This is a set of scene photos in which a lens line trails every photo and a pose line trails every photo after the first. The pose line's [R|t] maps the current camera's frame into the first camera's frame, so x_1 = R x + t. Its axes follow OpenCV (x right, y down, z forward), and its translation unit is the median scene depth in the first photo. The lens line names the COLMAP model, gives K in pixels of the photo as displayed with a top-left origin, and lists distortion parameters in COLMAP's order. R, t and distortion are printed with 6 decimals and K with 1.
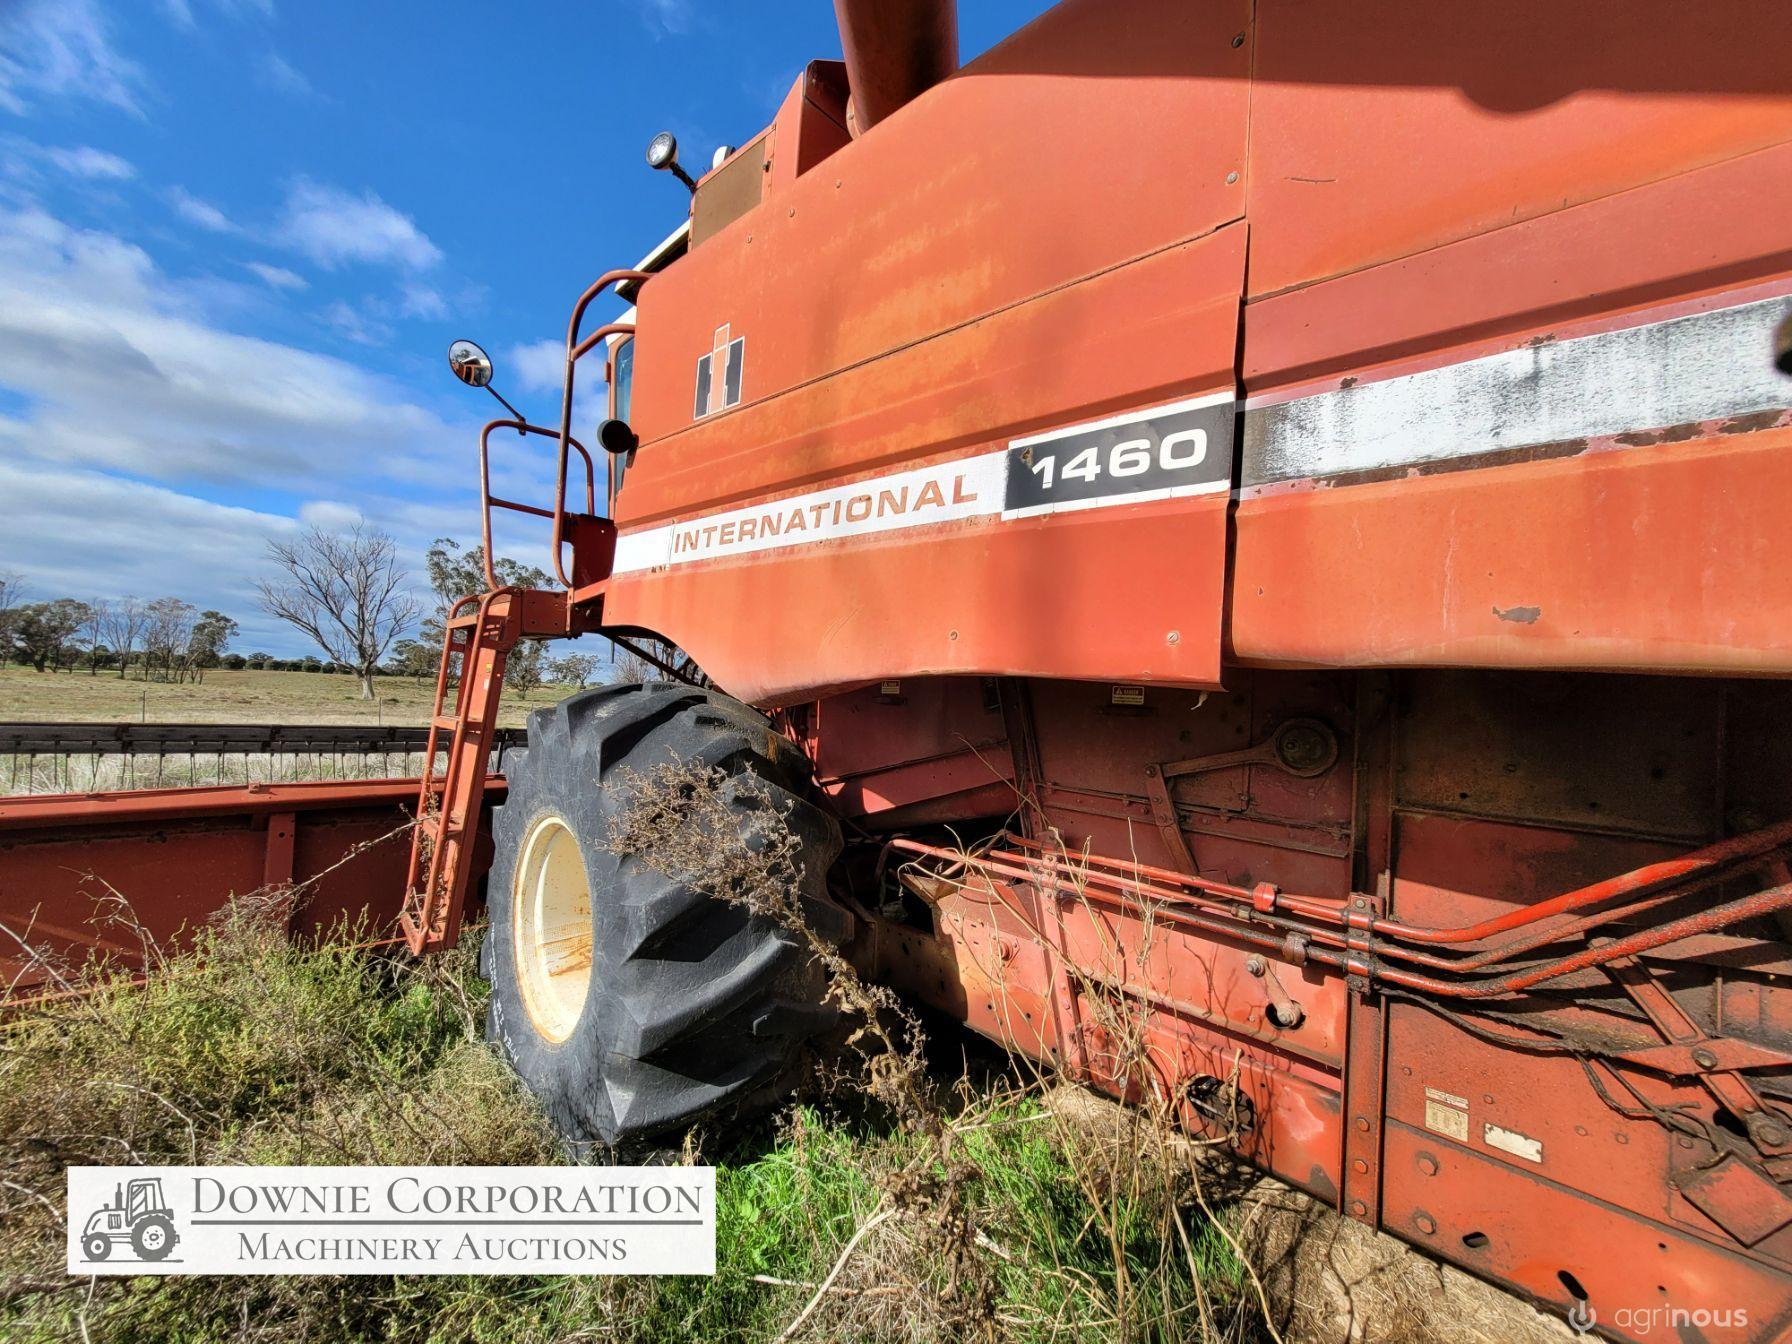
lens RADIAL K [[701.5, 0, 896.0], [0, 701.5, 672.0], [0, 0, 1]] dist [0.001788, 0.000195]
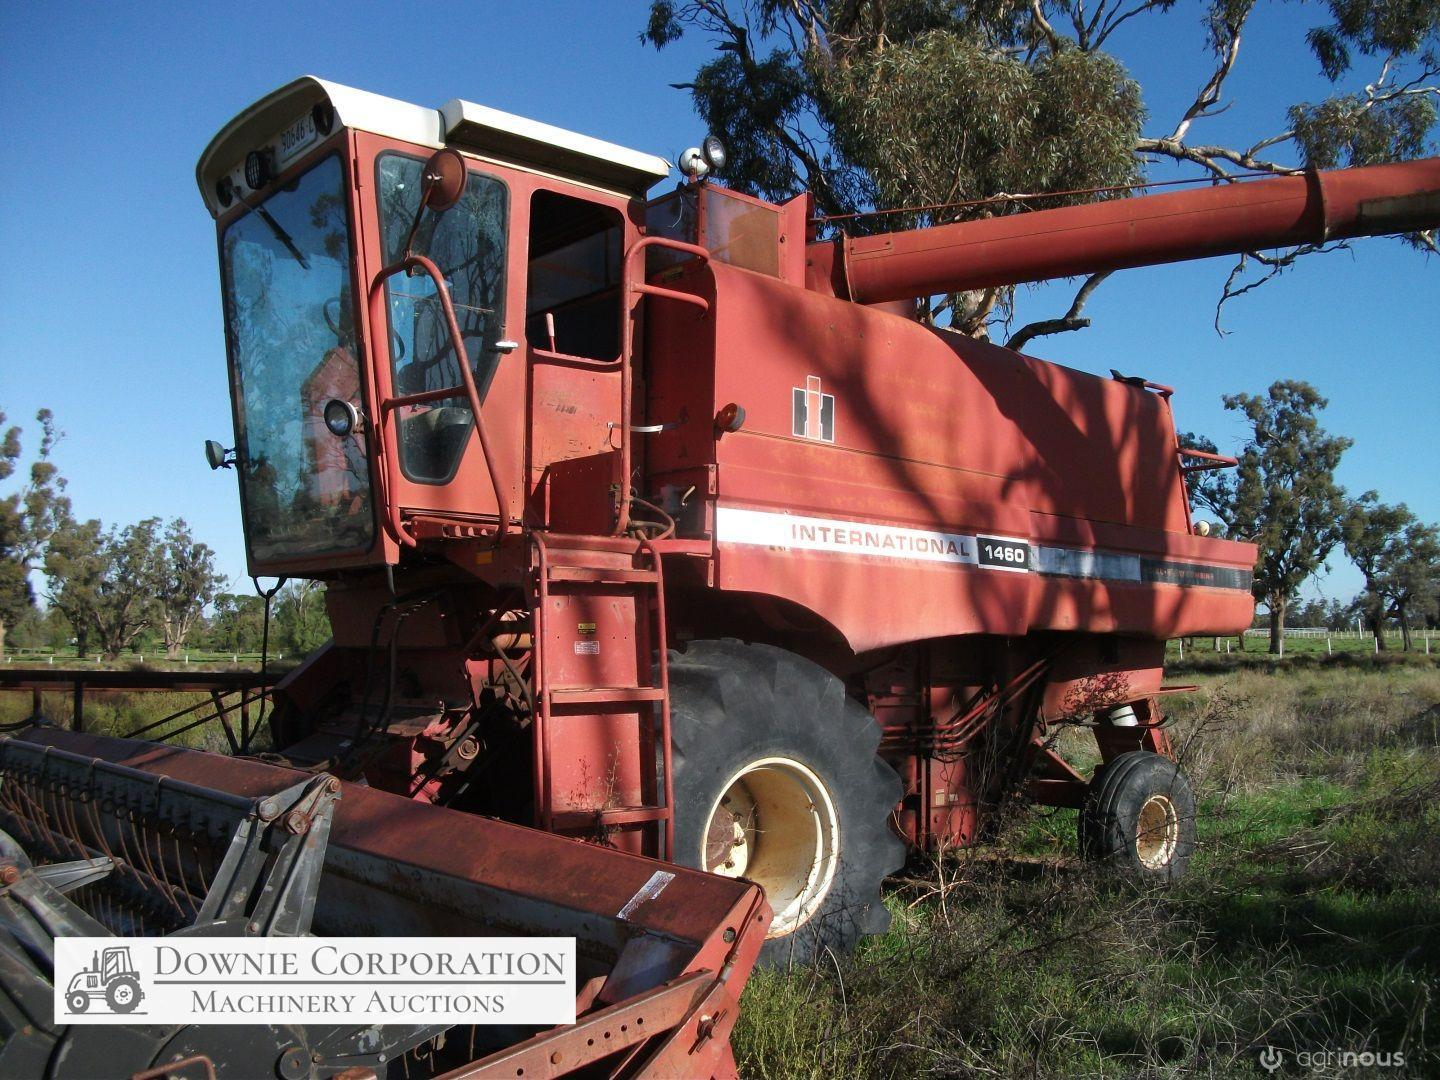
lens RADIAL K [[1385.9, 0, 772.8], [0, 1385.9, 540.5], [0, 0, 1]] dist [-0.139273, 0.076305]
pose [[0.064074, 0.030010, 0.997494, -3.288660], [-0.039969, 0.998823, -0.027483, -0.110033], [-0.997144, -0.038108, 0.065198, 1.004373]]
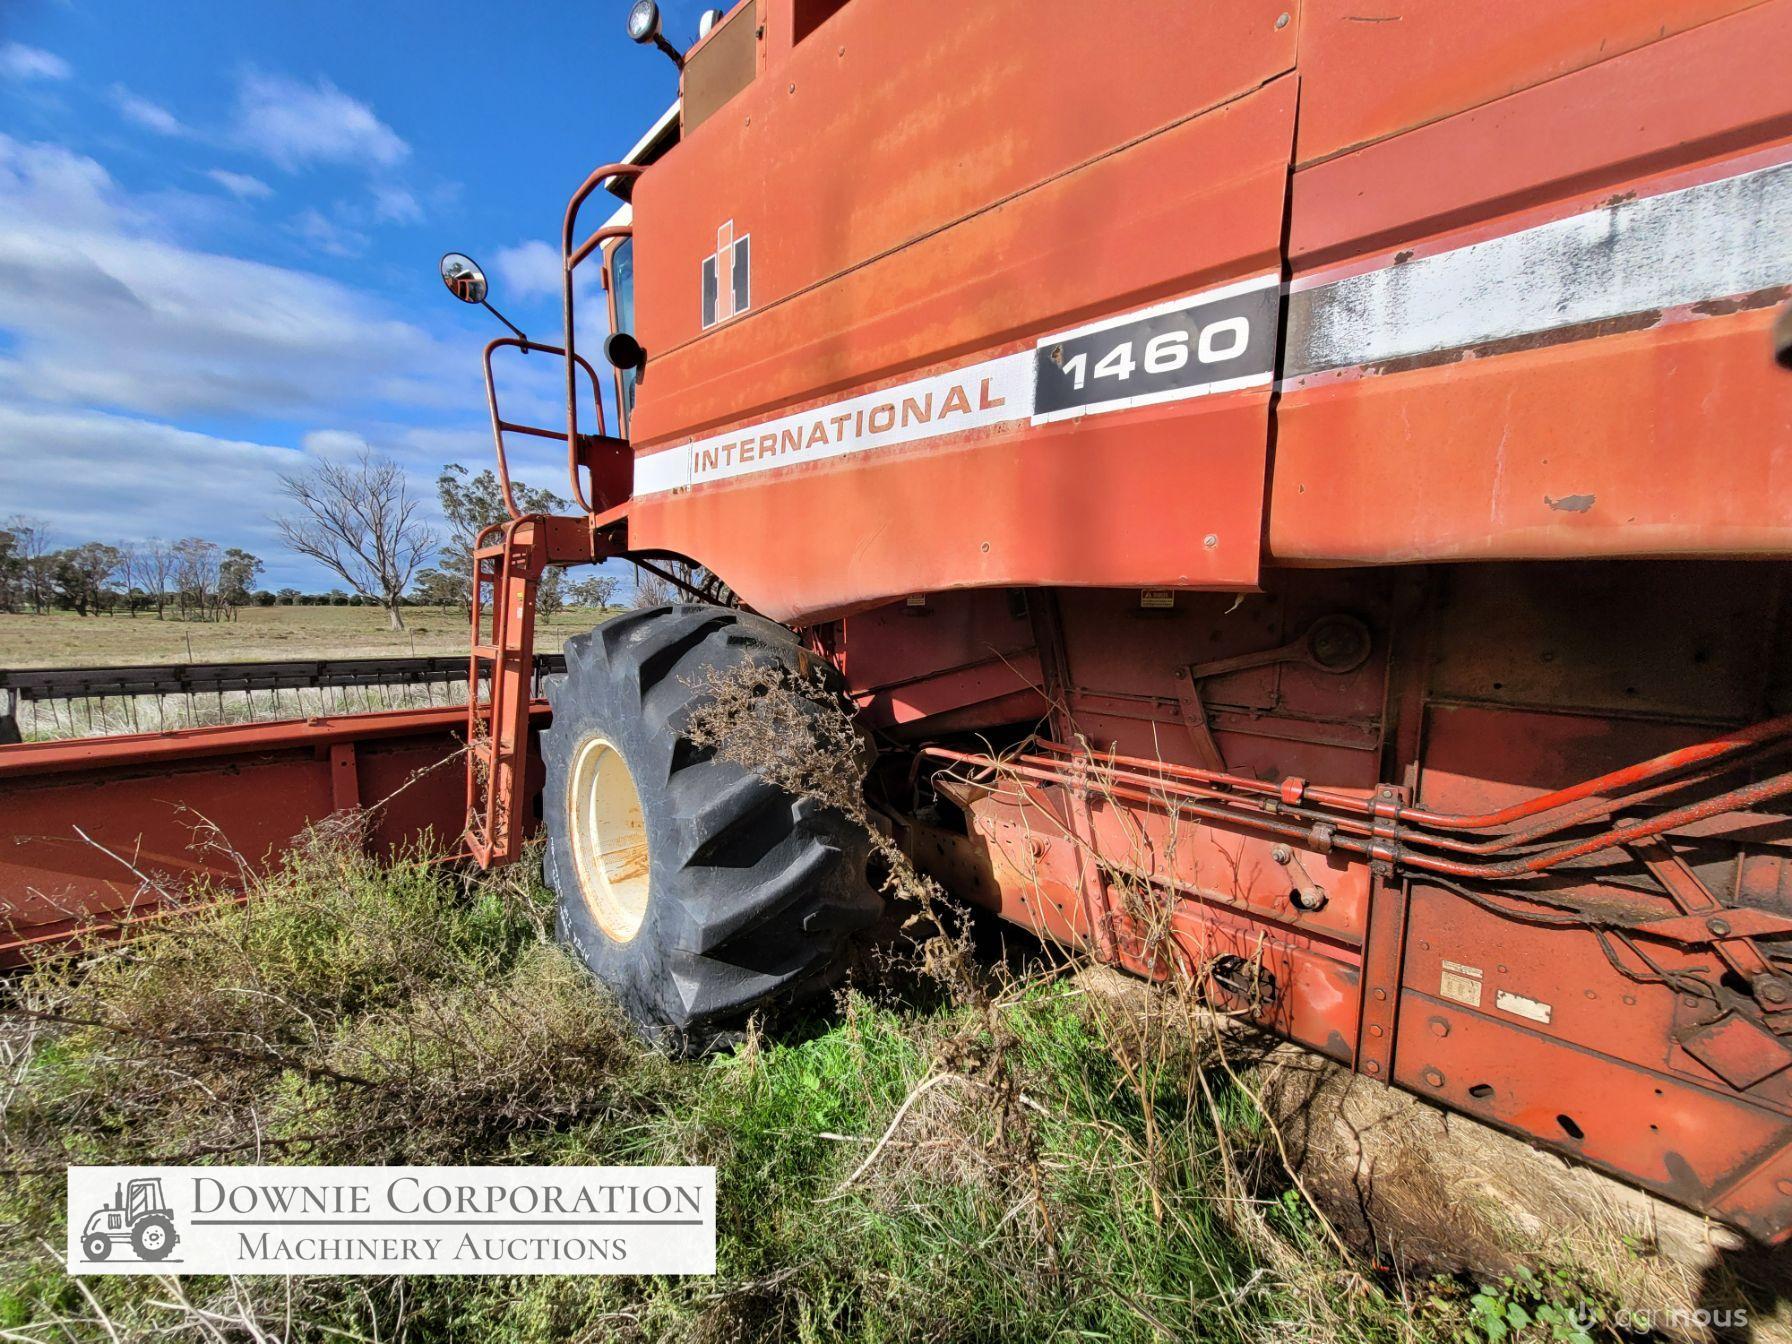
lens RADIAL K [[701.5, 0, 896.0], [0, 701.5, 672.0], [0, 0, 1]] dist [0.001788, 0.000195]
pose [[0.998795, -0.038468, -0.030488, -0.014808], [0.042053, 0.990970, 0.127321, -0.006208], [0.025315, -0.128450, 0.991393, -0.010841]]
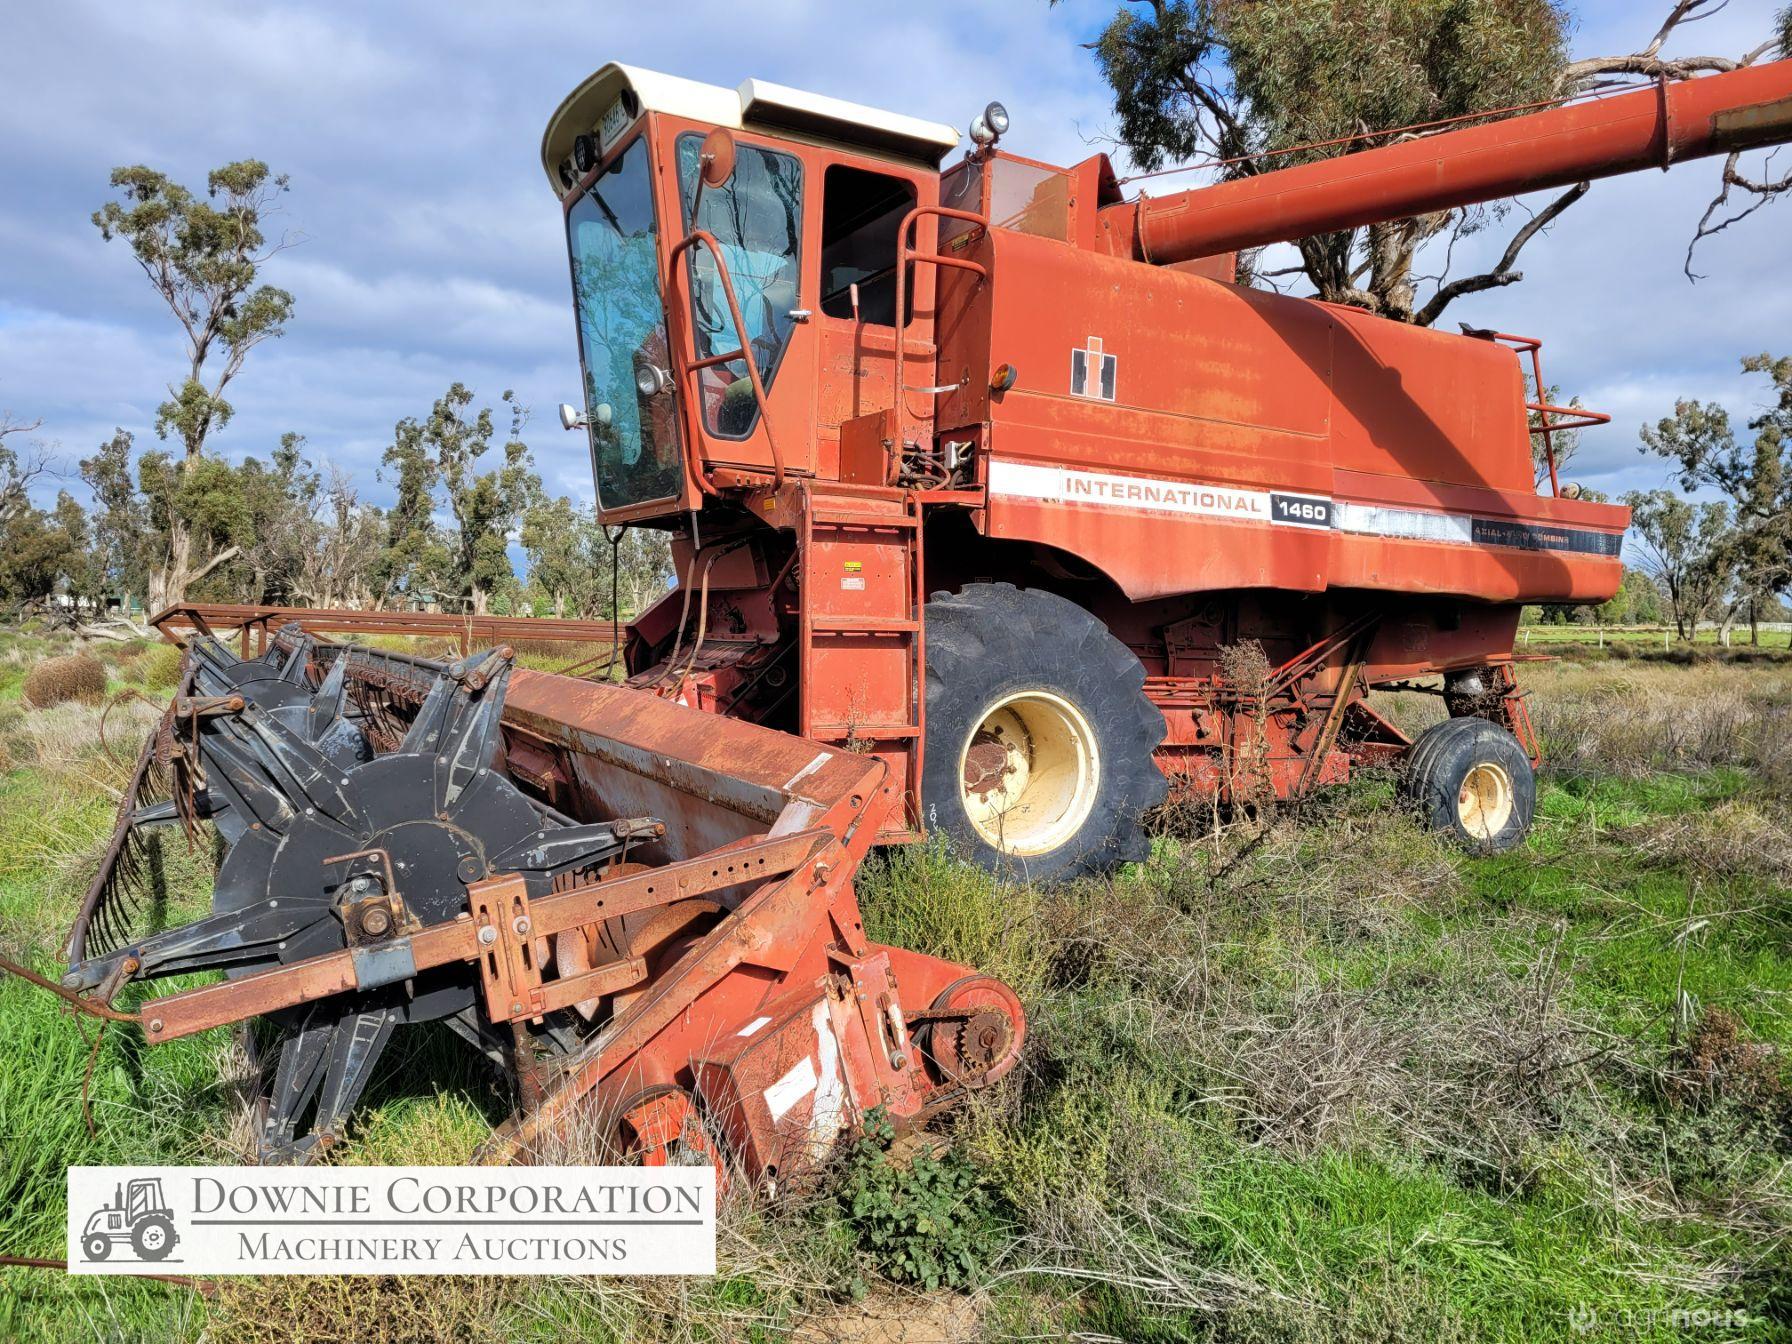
lens RADIAL K [[1364.8, 0, 897.9], [0, 1364.8, 632.0], [0, 0, 1]] dist [0.054571, -0.053087]
pose [[0.292303, -0.046428, 0.955198, -3.448167], [-0.052026, 0.996570, 0.064360, -0.058497], [-0.954909, -0.068508, 0.288885, 0.603186]]
